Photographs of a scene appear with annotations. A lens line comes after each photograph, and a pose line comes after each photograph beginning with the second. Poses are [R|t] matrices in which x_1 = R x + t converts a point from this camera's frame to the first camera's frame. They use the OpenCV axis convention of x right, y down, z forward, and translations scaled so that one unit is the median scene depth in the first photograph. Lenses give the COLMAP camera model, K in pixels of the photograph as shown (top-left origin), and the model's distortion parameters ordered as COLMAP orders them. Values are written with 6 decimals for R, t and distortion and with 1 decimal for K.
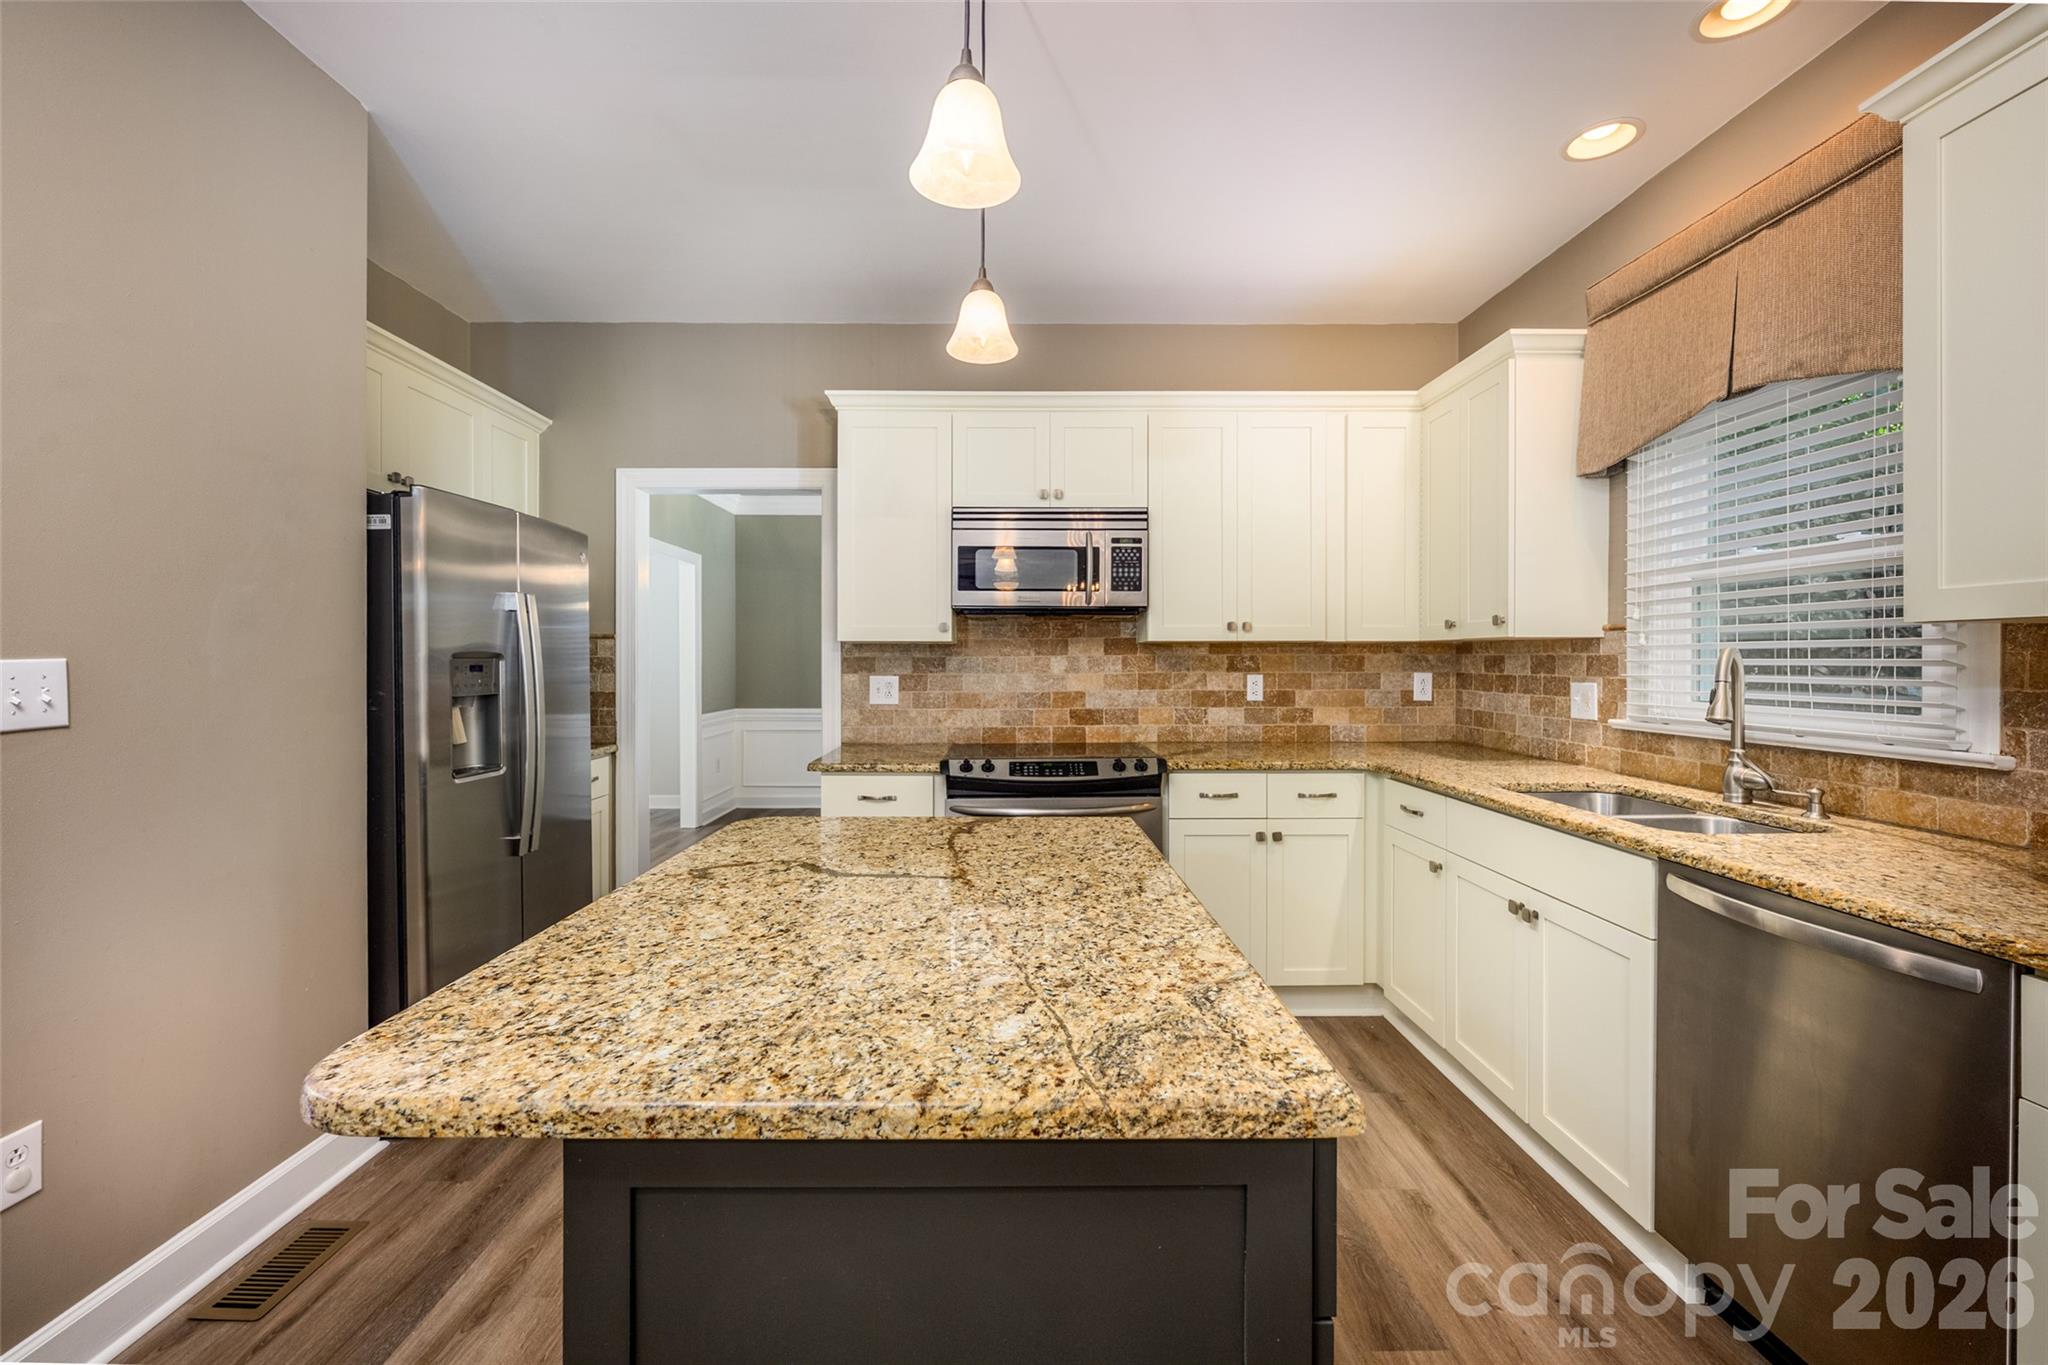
lens RADIAL K [[837.1, 0, 1012.6], [0, 837.1, 664.6], [0, 0, 1]] dist [-0.005832, 0.001740]
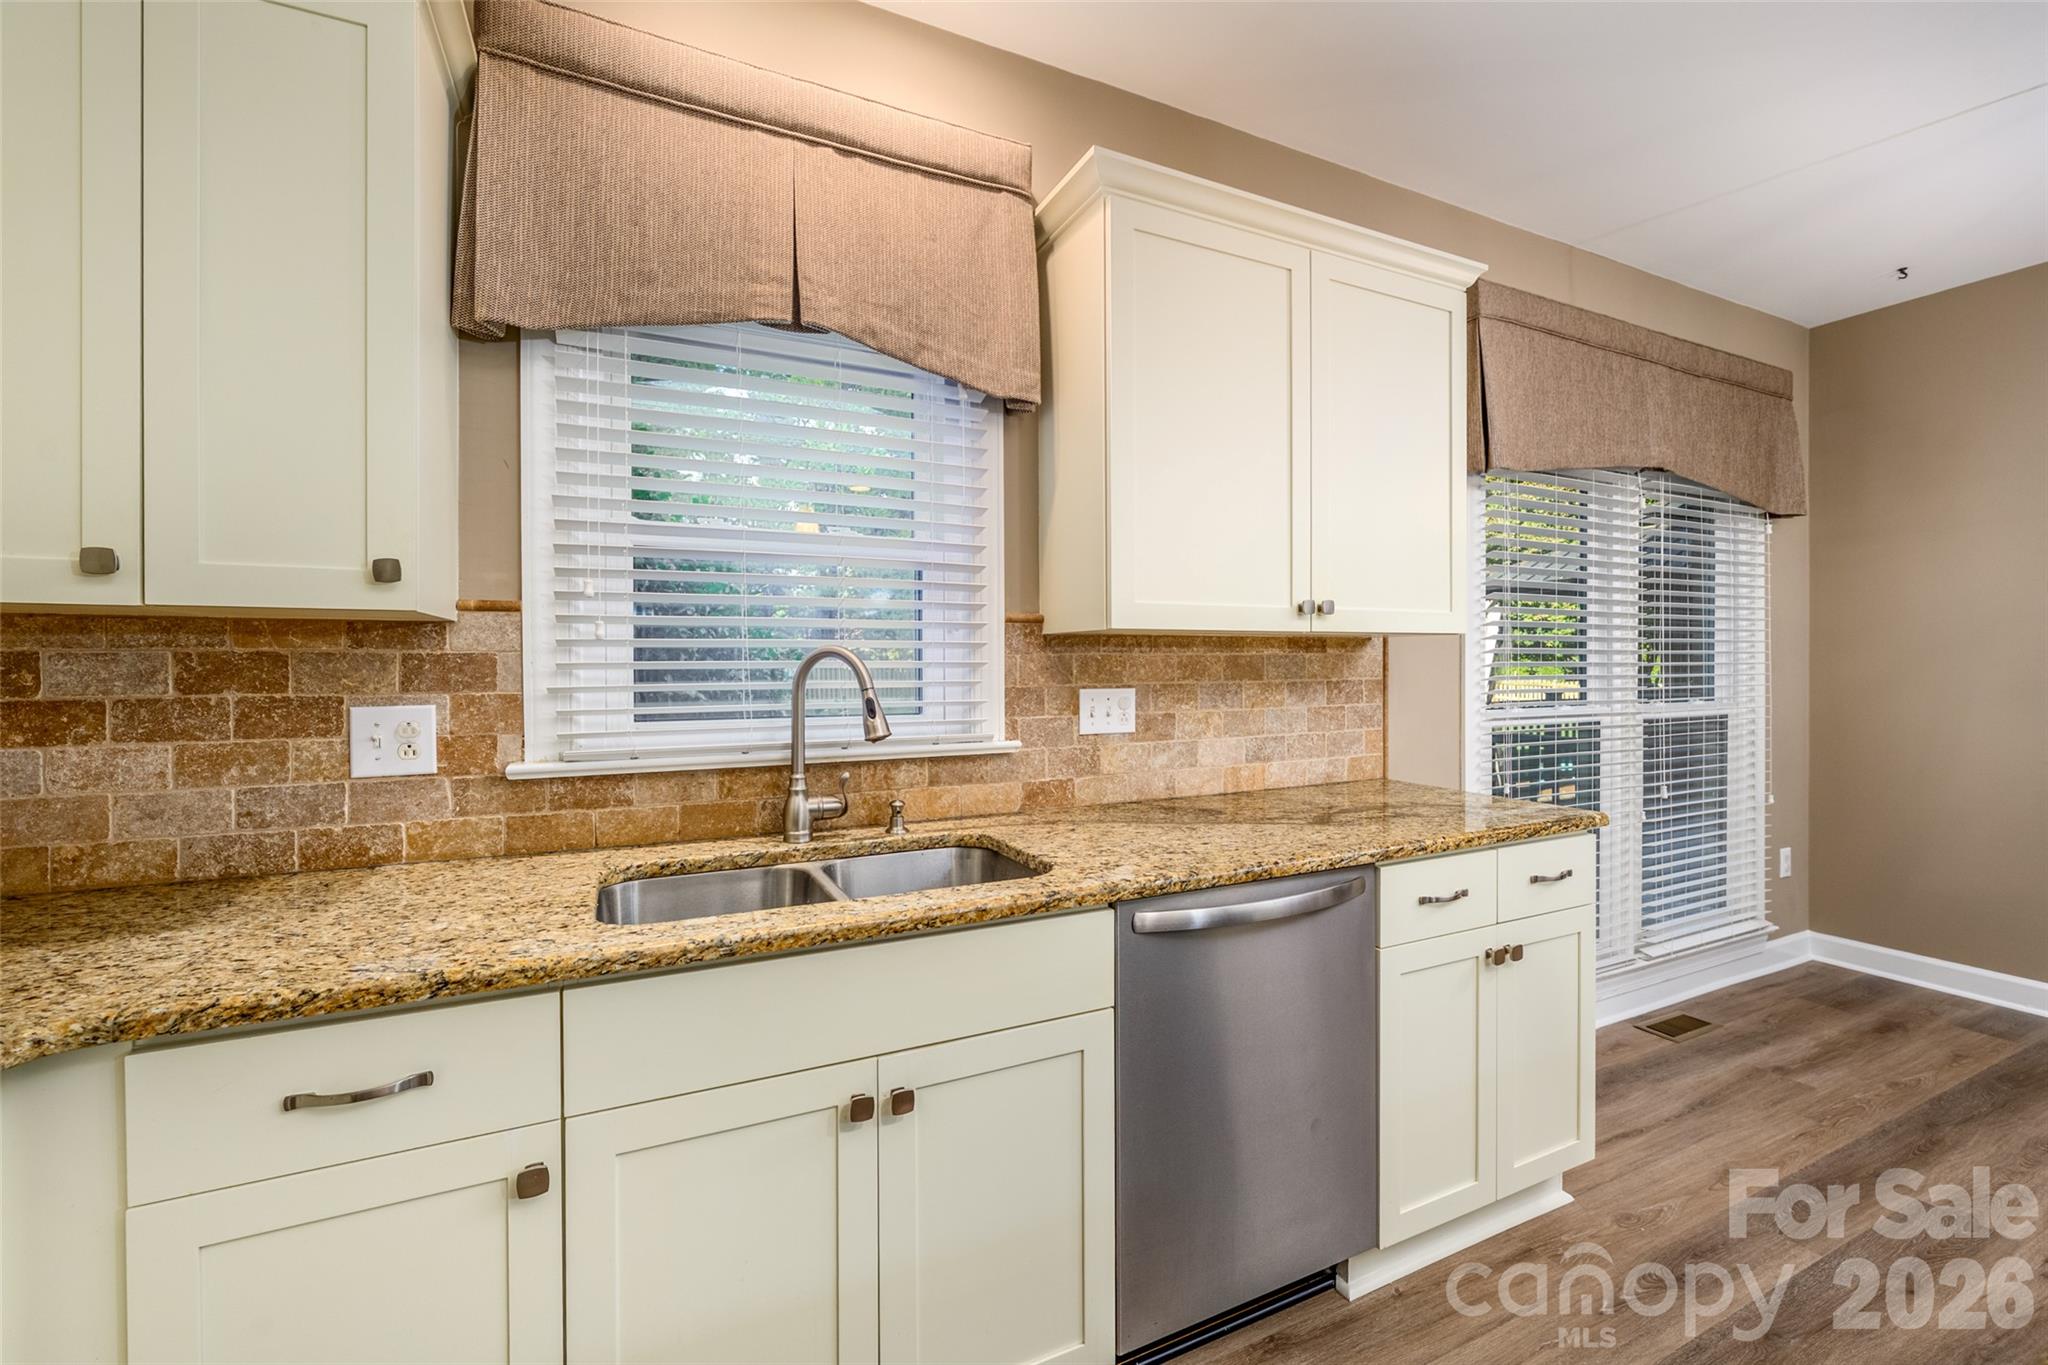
lens RADIAL K [[837.1, 0, 1027.6], [0, 837.1, 668.2], [0, 0, 1]] dist [-0.005832, 0.001740]
pose [[-0.429092, -0.002764, 0.903257, 0.042948], [0.007123, 0.999954, 0.006443, -0.002428], [-0.903233, 0.009198, -0.429052, 0.880571]]
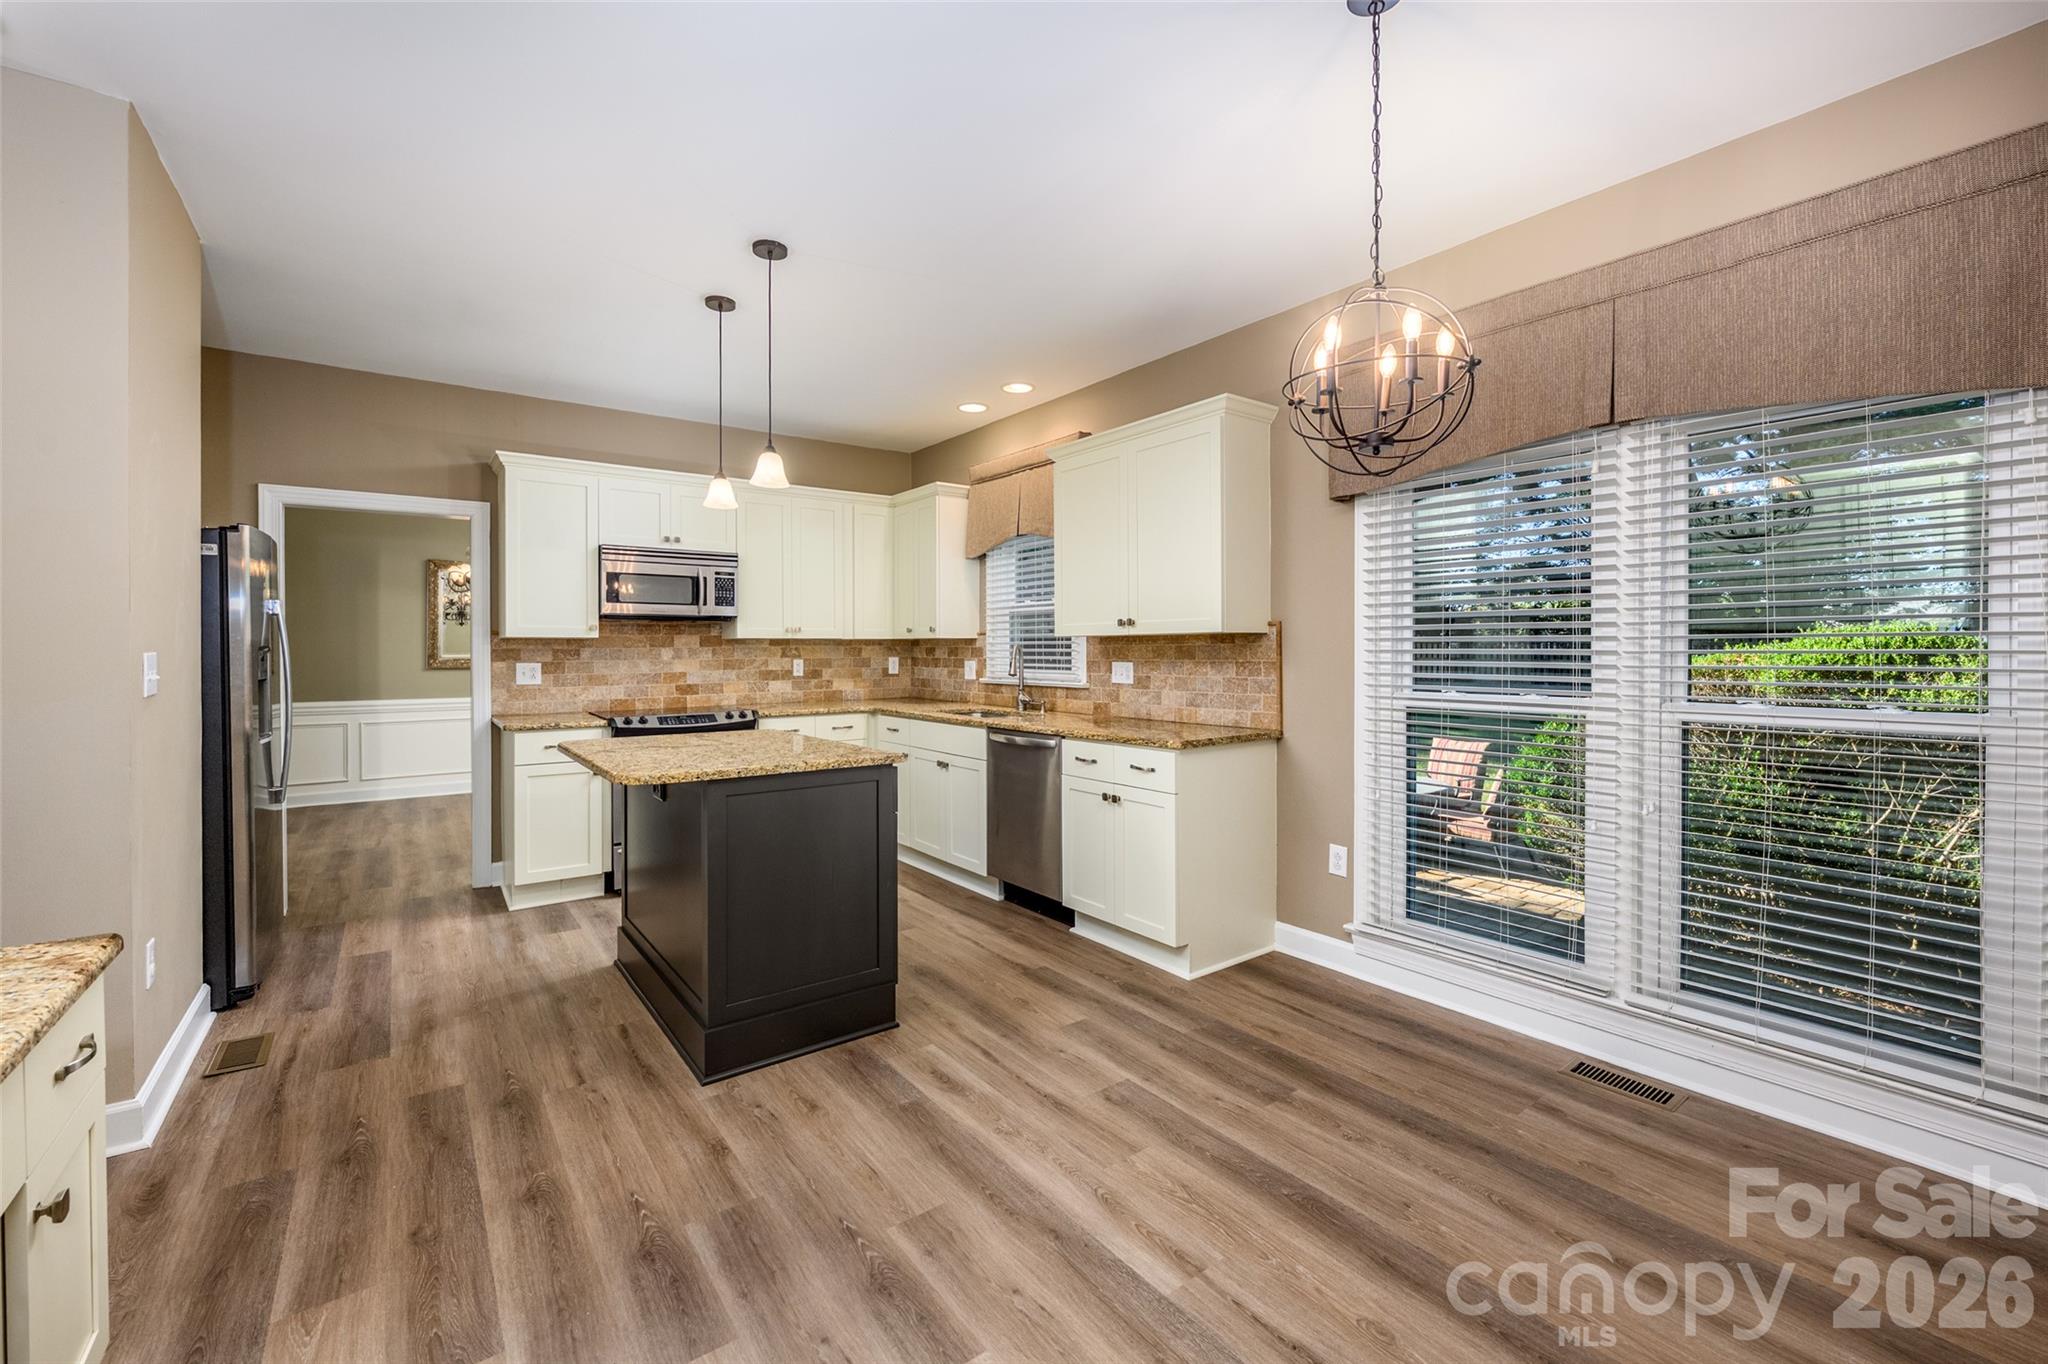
lens RADIAL K [[837.1, 0, 1022.9], [0, 837.1, 654.5], [0, 0, 1]] dist [-0.005832, 0.001740]
pose [[0.804778, -0.006688, 0.593539, -0.402950], [0.006497, 0.999976, 0.002459, 0.001908], [-0.593541, 0.001877, 0.804802, -0.688909]]
